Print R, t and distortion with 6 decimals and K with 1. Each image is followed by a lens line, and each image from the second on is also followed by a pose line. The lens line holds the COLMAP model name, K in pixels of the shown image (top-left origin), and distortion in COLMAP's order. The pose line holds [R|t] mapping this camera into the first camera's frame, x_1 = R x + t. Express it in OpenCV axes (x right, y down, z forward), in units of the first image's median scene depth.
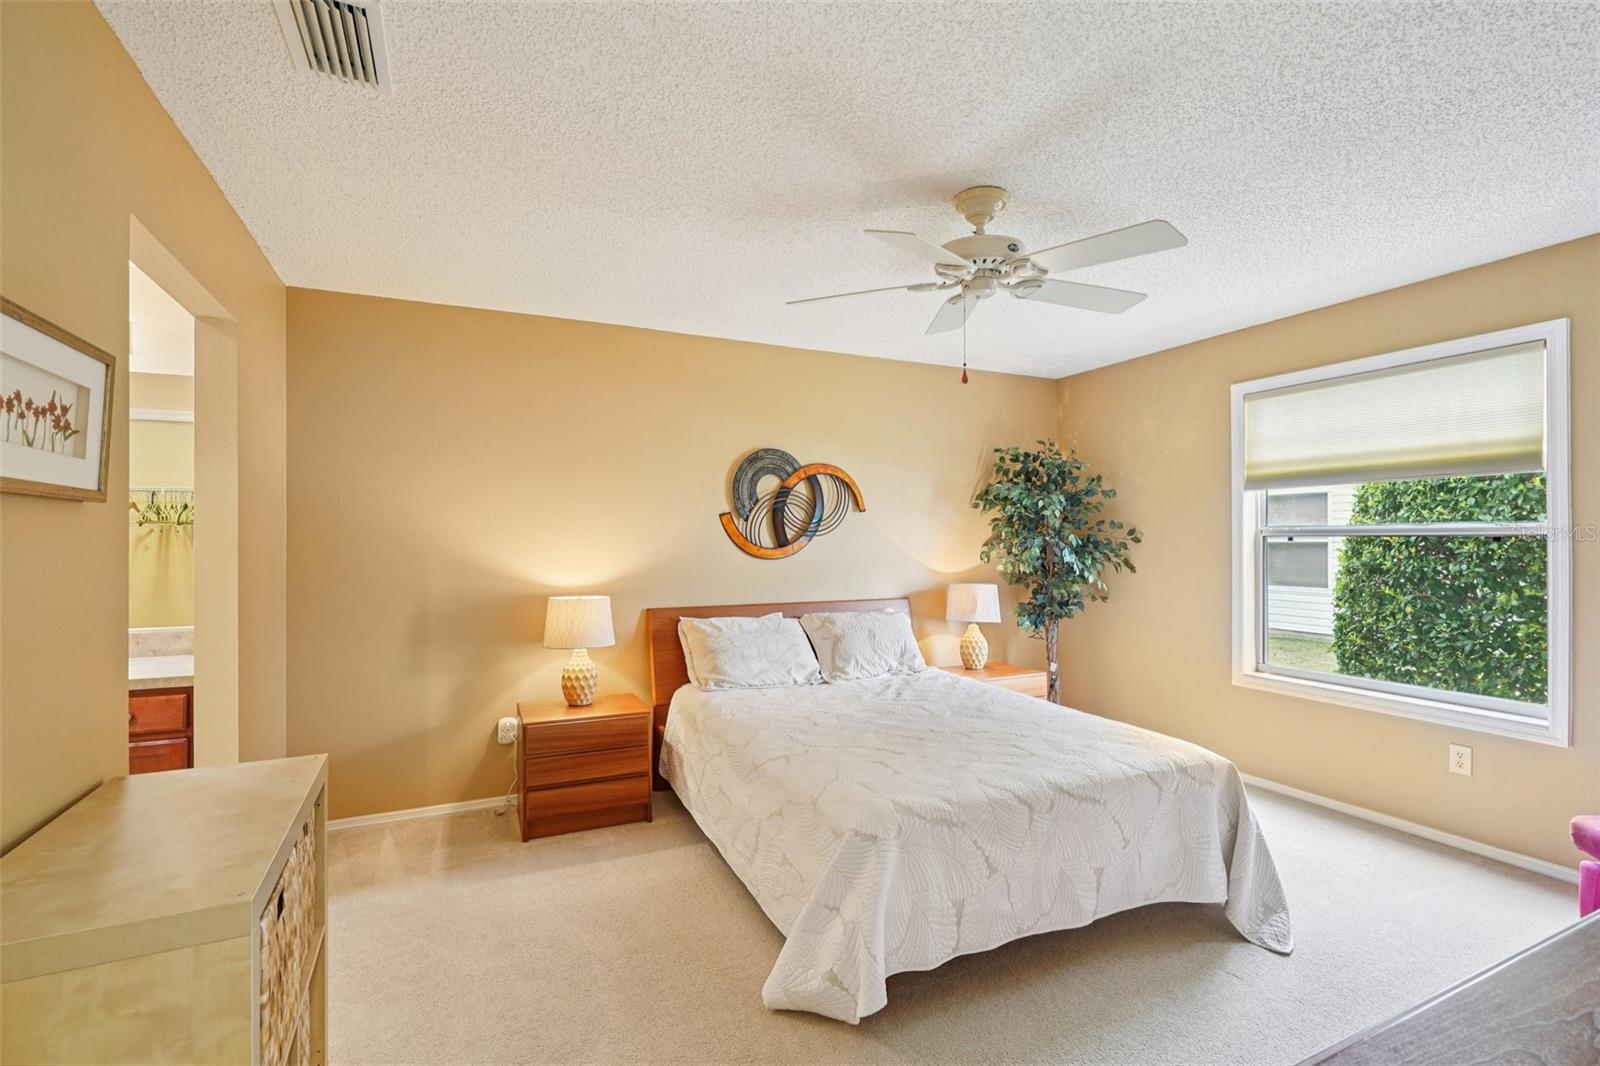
lens RADIAL K [[725.2, 0, 796.5], [0, 725.2, 542.2], [0, 0, 1]] dist [-0.008004, 0.004239]
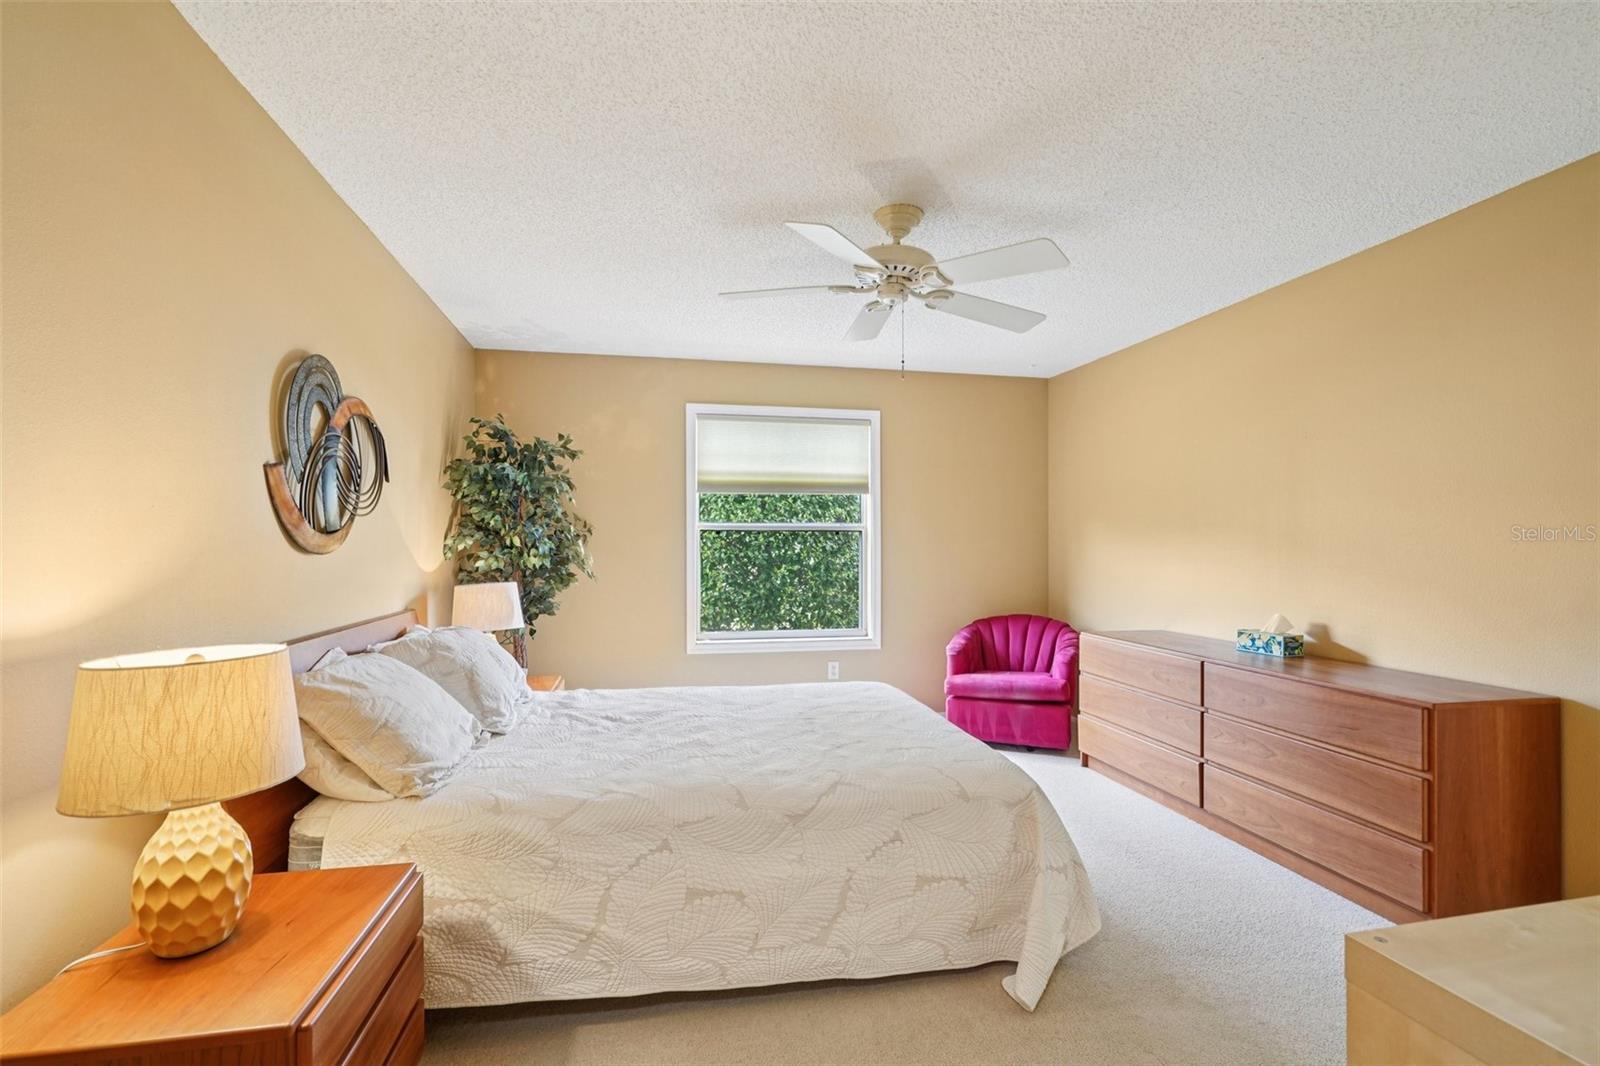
lens RADIAL K [[725.2, 0, 796.3], [0, 725.2, 537.4], [0, 0, 1]] dist [-0.008004, 0.004239]
pose [[0.230612, 0.010098, 0.972993, -0.558655], [0.002705, 0.999936, -0.011019, 0.020151], [-0.973042, 0.005173, 0.230569, 0.584644]]
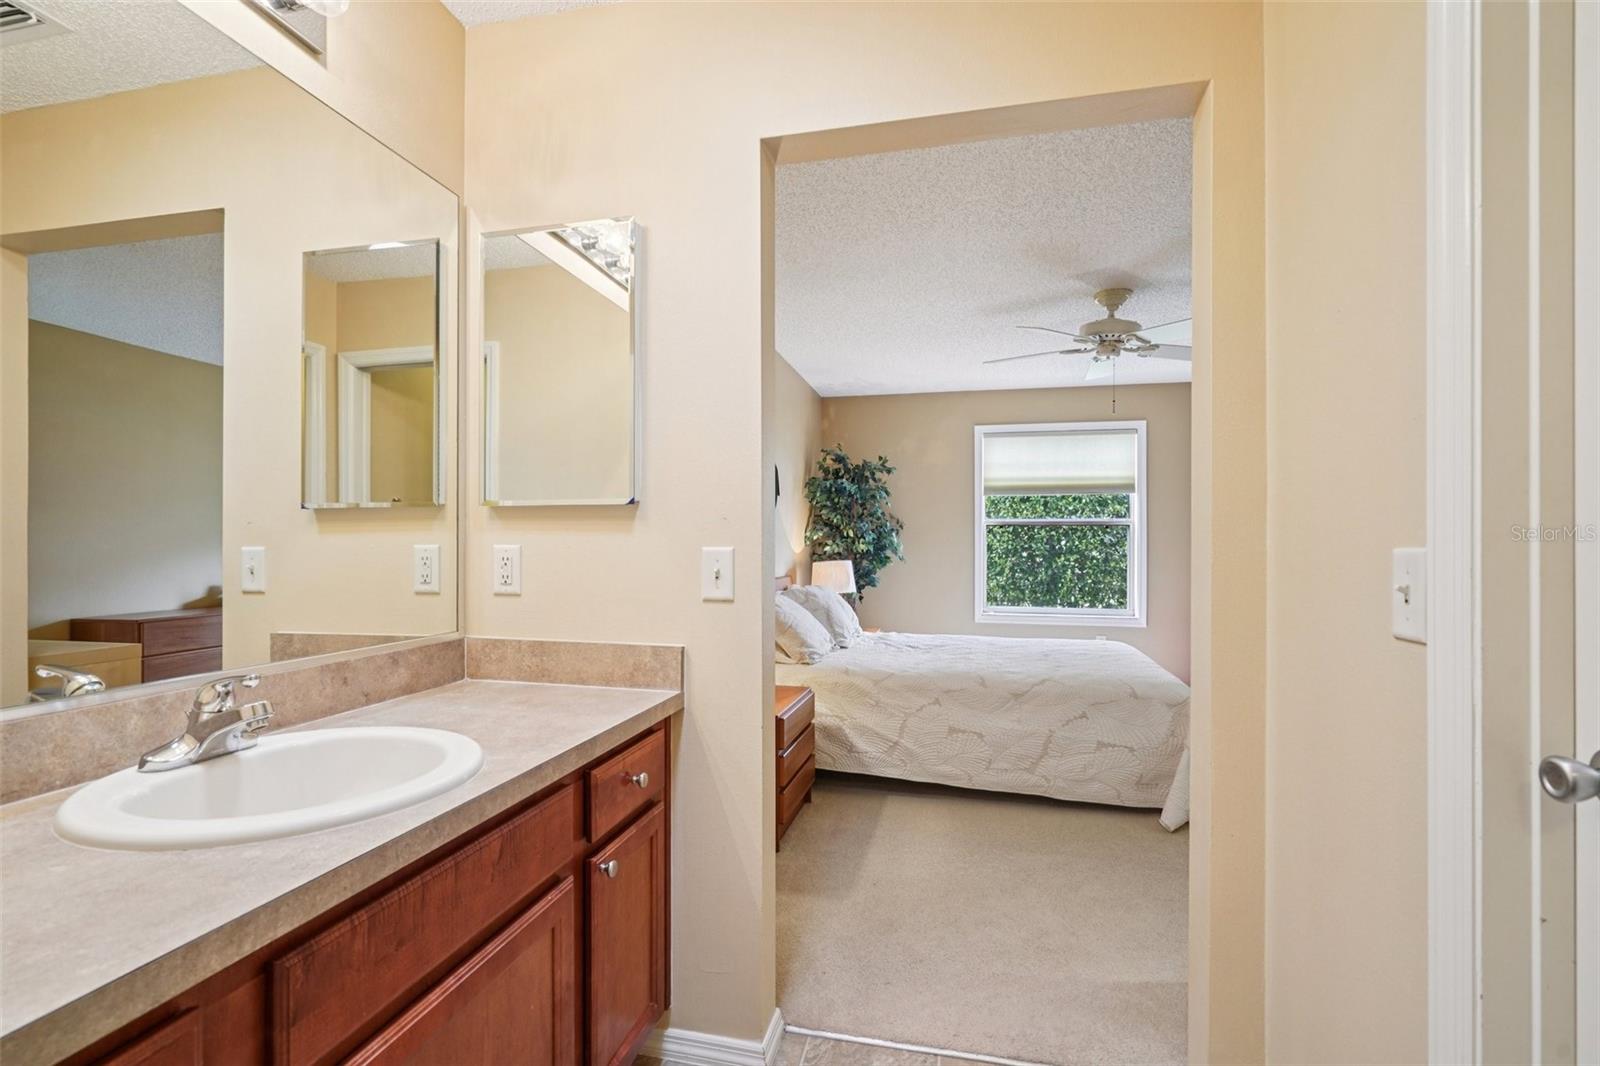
lens RADIAL K [[725.2, 0, 799.1], [0, 725.2, 543.2], [0, 0, 1]] dist [-0.008004, 0.004239]
pose [[0.612336, 0.002964, 0.790592, -0.891401], [-0.001175, 0.999995, -0.002839, 0.038416], [-0.790596, 0.000810, 0.612337, 0.381056]]
